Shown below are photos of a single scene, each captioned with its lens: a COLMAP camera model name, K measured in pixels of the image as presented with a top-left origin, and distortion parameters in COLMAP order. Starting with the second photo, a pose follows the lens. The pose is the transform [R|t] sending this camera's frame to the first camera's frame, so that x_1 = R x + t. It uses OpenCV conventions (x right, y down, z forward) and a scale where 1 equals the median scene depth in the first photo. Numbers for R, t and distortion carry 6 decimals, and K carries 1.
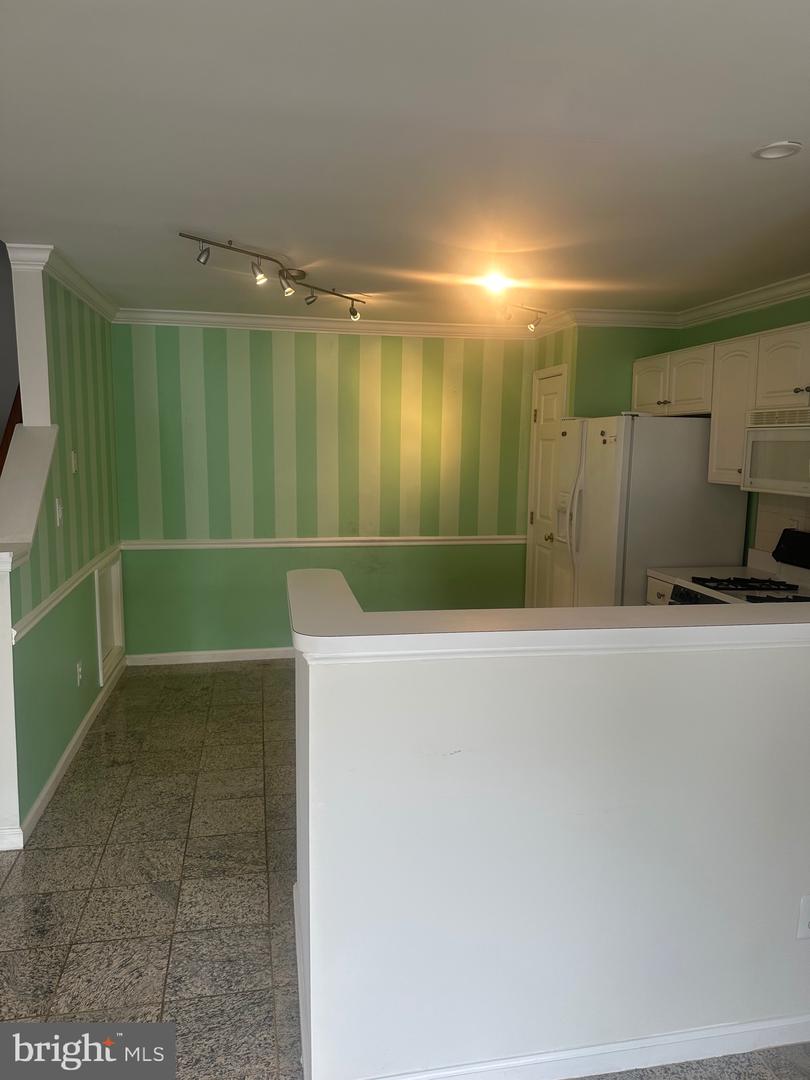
lens RADIAL K [[757.4, 0, 399.9], [0, 757.4, 534.2], [0, 0, 1]] dist [0.136243, -0.211068]
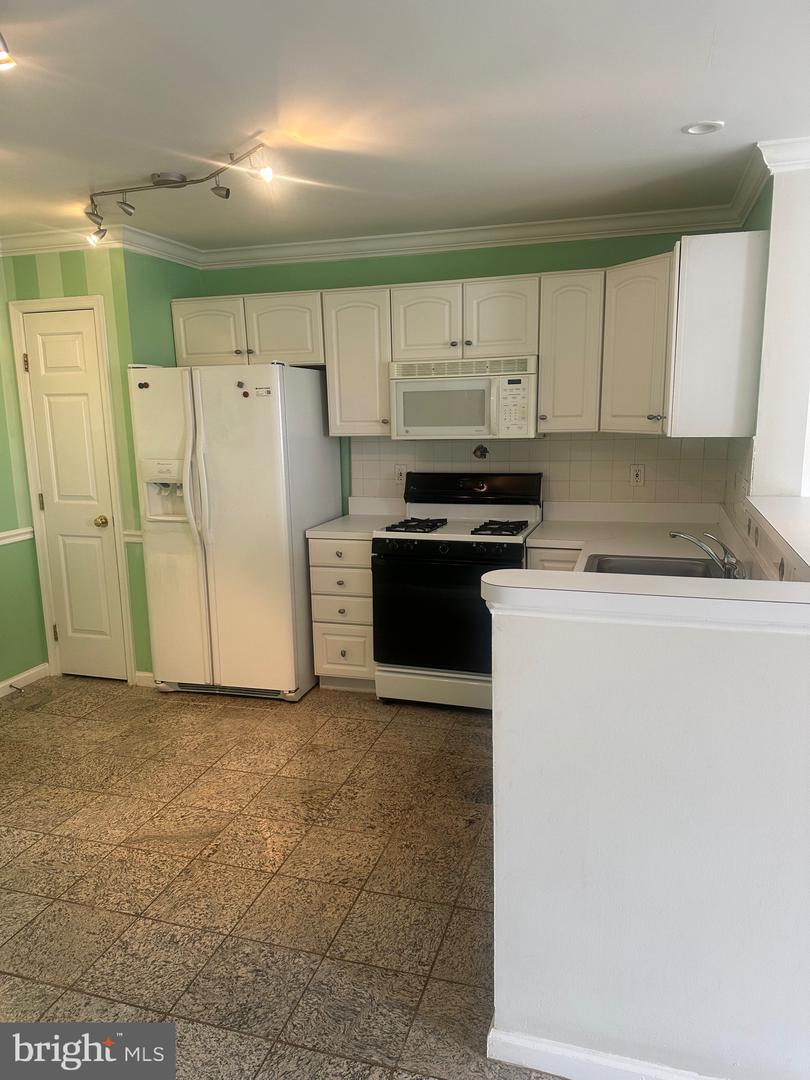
lens RADIAL K [[757.4, 0, 399.9], [0, 757.4, 534.2], [0, 0, 1]] dist [0.136243, -0.211068]
pose [[0.479958, -0.168728, 0.860913, -0.380243], [0.129721, 0.984193, 0.120570, -0.043575], [-0.867648, 0.053810, 0.494259, 0.398448]]
